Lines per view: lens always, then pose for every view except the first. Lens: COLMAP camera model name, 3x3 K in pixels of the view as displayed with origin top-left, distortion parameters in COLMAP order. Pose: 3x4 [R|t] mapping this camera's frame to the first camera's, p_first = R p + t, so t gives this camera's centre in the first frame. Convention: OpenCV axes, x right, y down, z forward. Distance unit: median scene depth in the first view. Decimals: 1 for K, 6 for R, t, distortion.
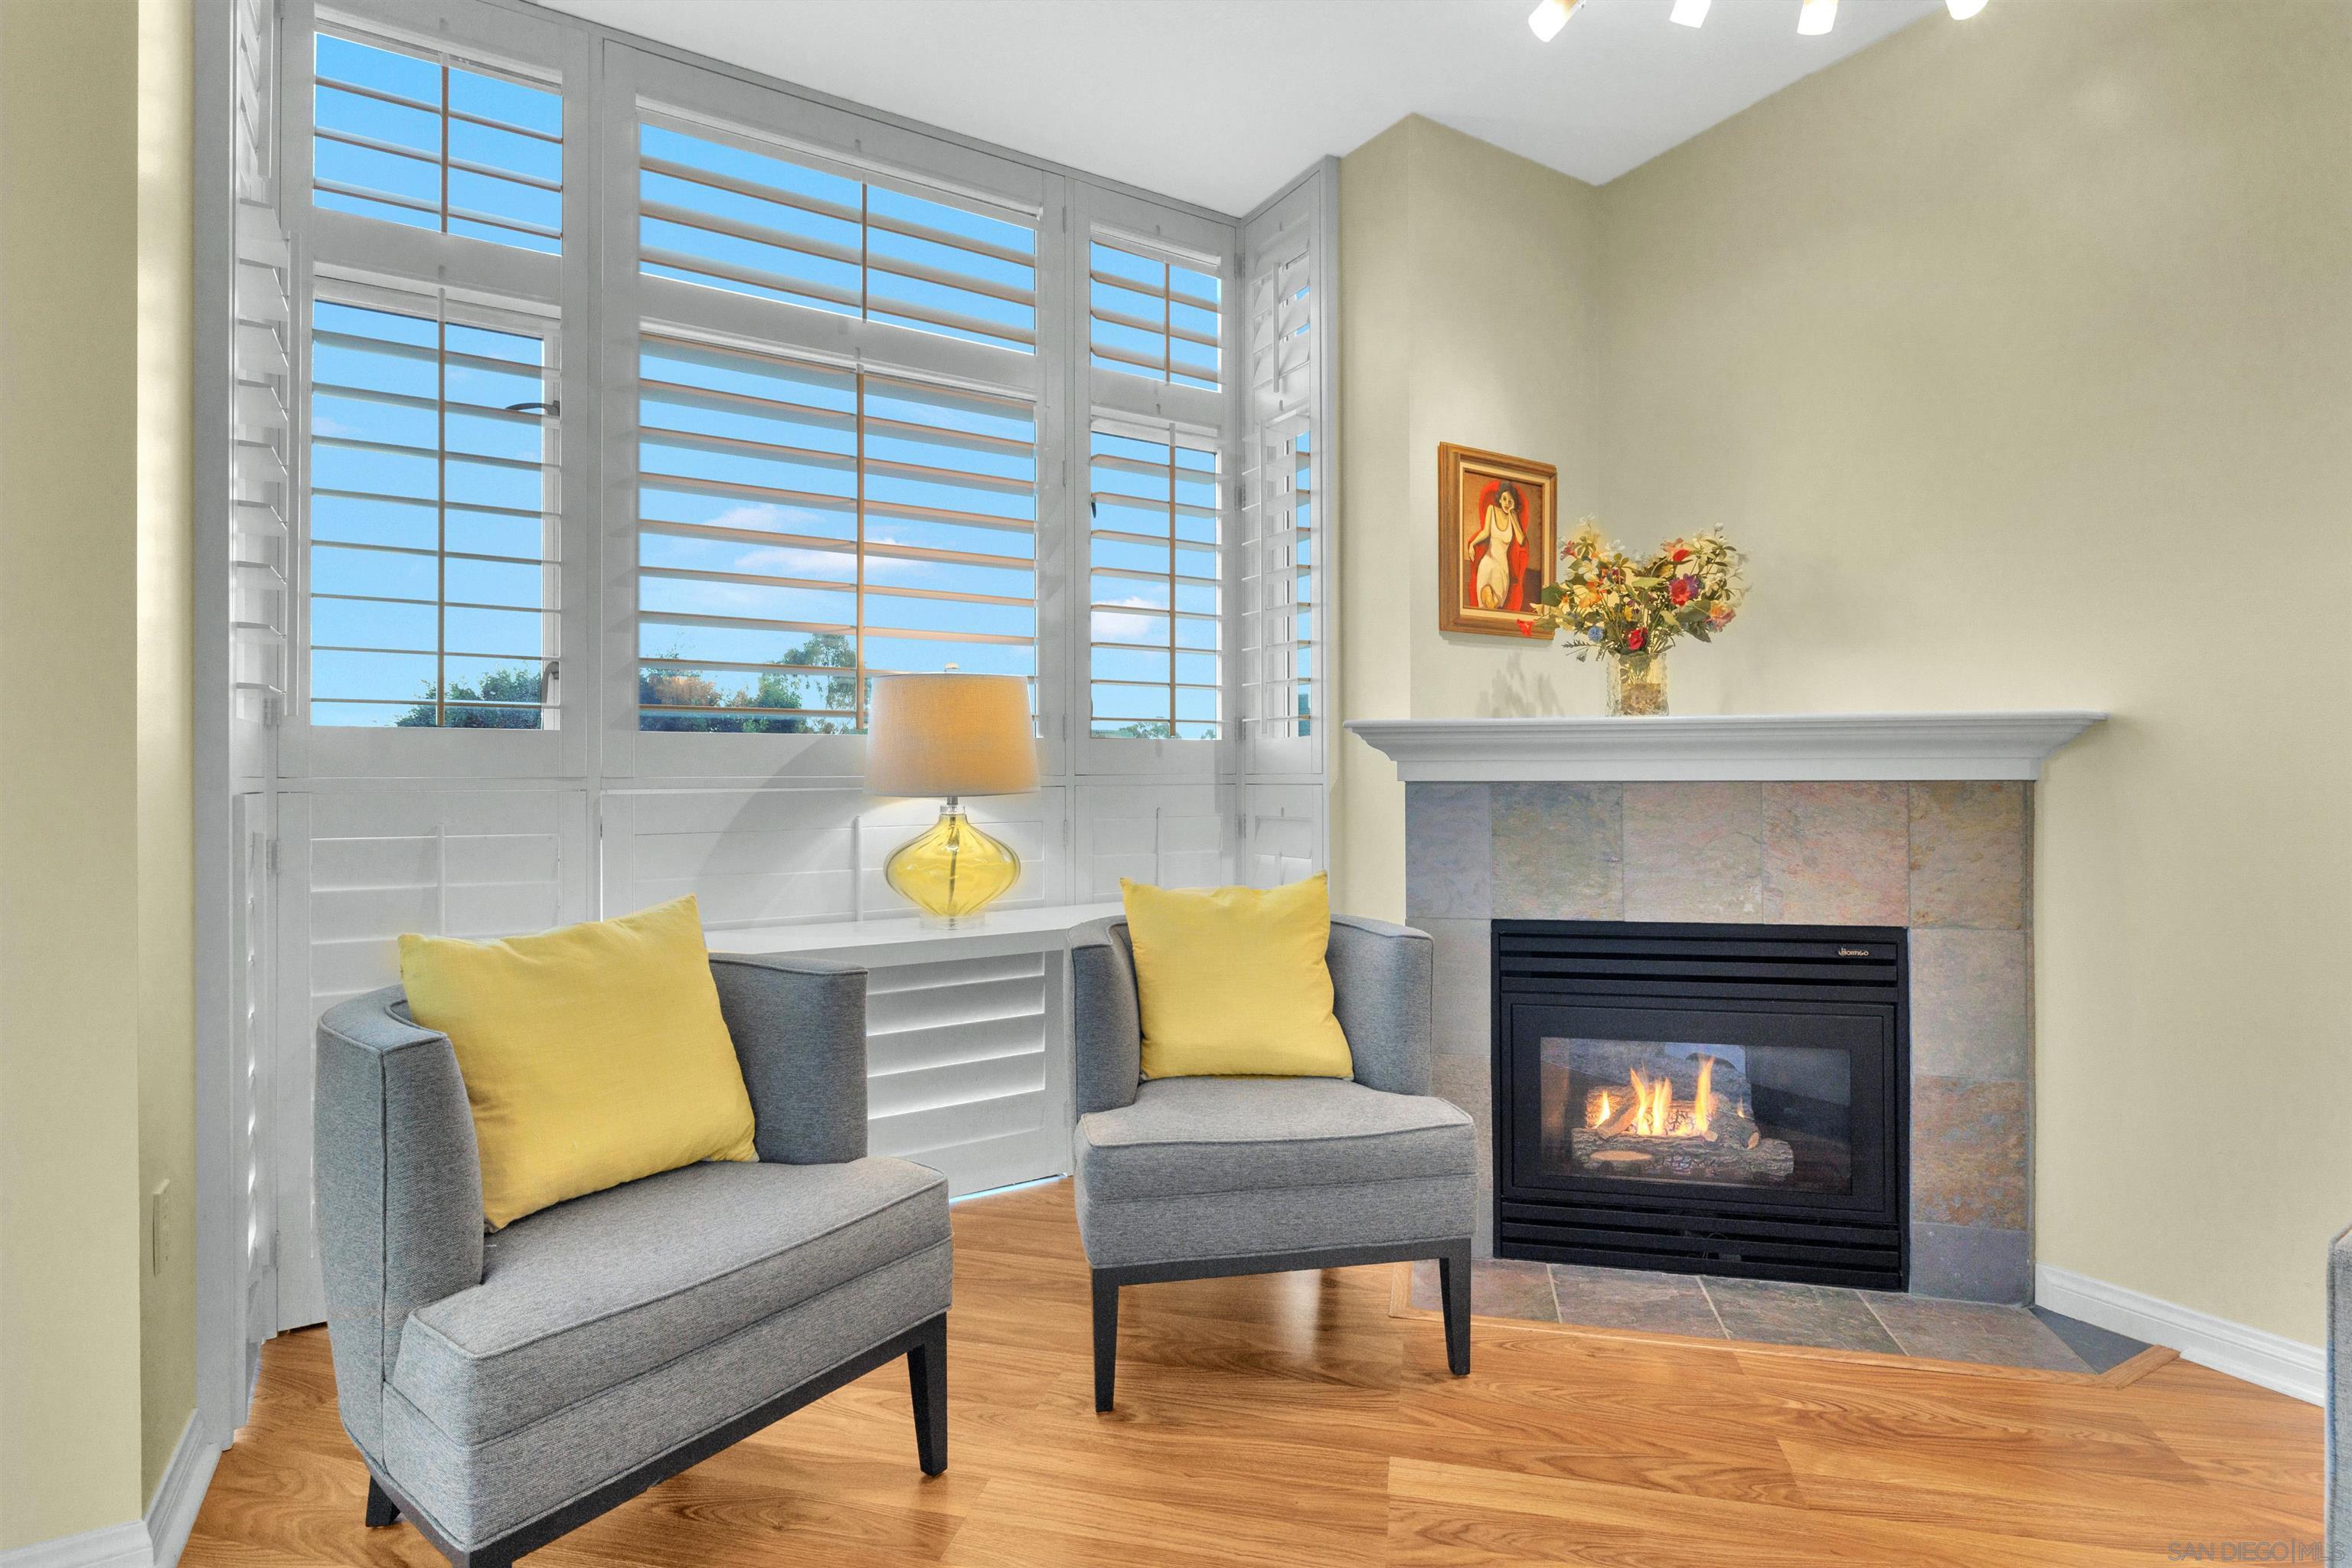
lens RADIAL K [[1115.2, 0, 1167.9], [0, 1115.2, 781.7], [0, 0, 1]] dist [-0.003463, 0.000038]
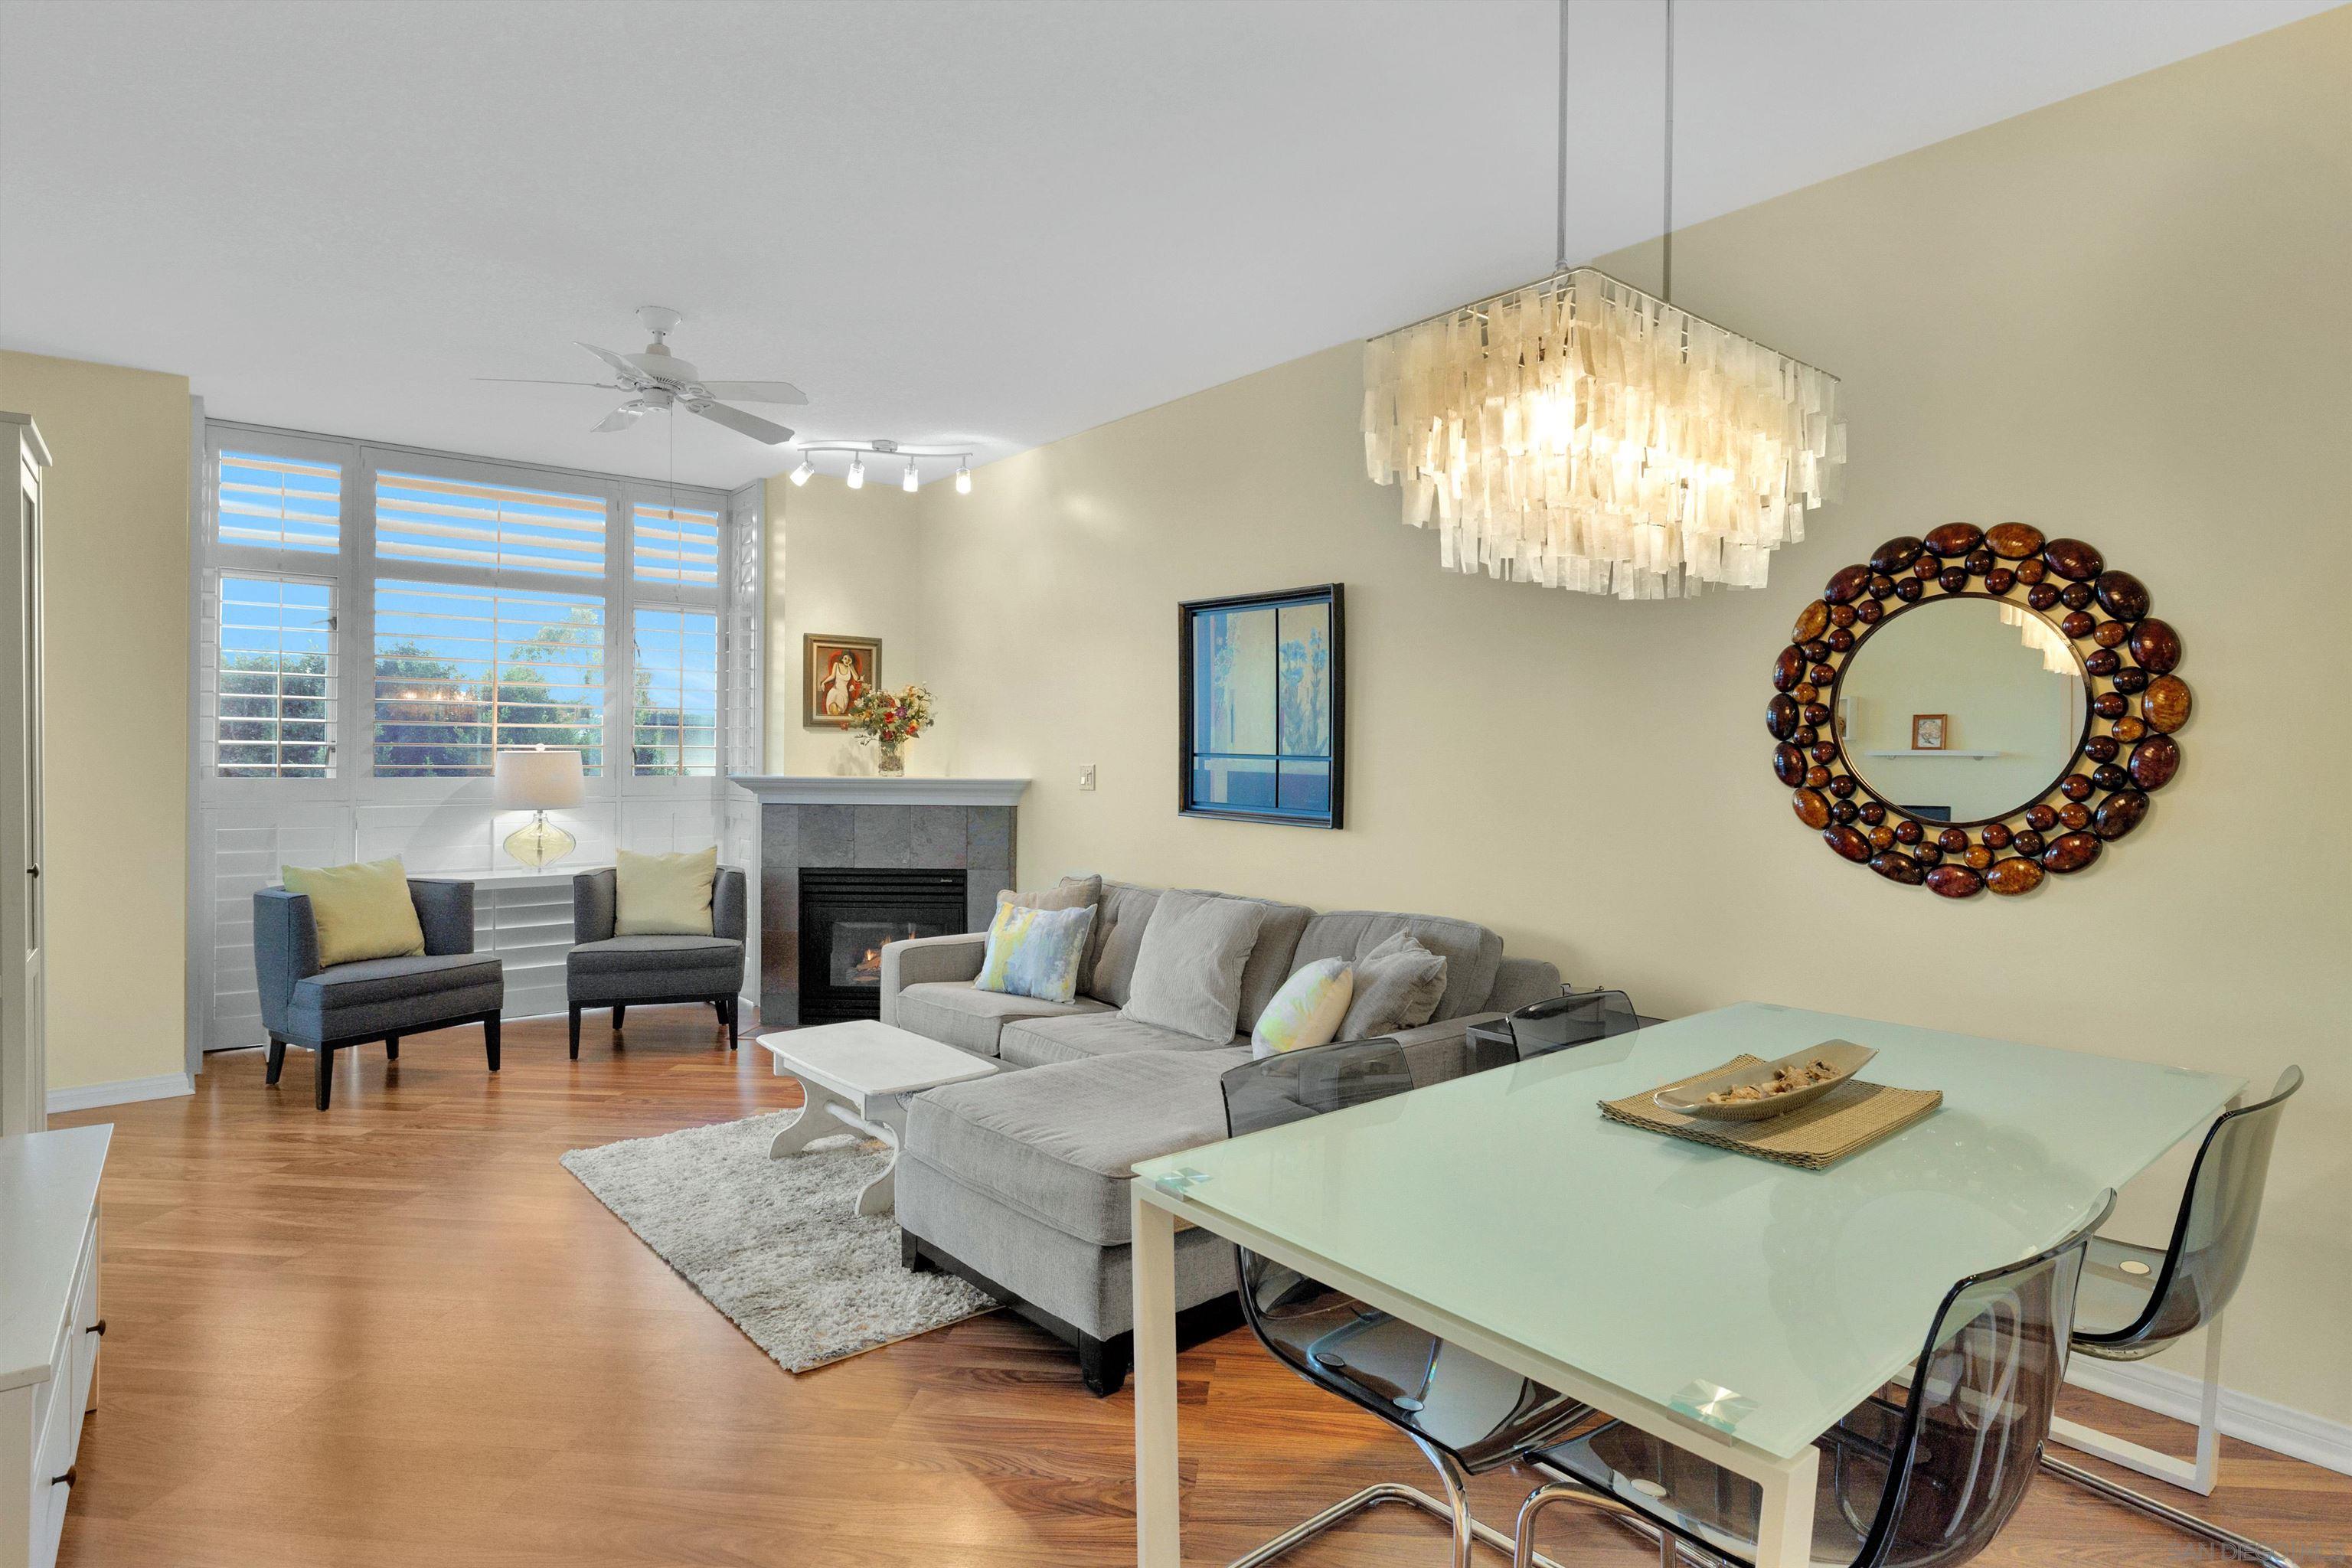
lens RADIAL K [[1234.2, 0, 1166.1], [0, 1234.2, 758.7], [0, 0, 1]] dist [-0.006767, 0.001901]
pose [[0.990834, 0.009240, 0.134771, 0.671612], [-0.008320, 0.999938, -0.007388, -0.075757], [-0.134831, 0.006199, 0.990849, -1.464191]]
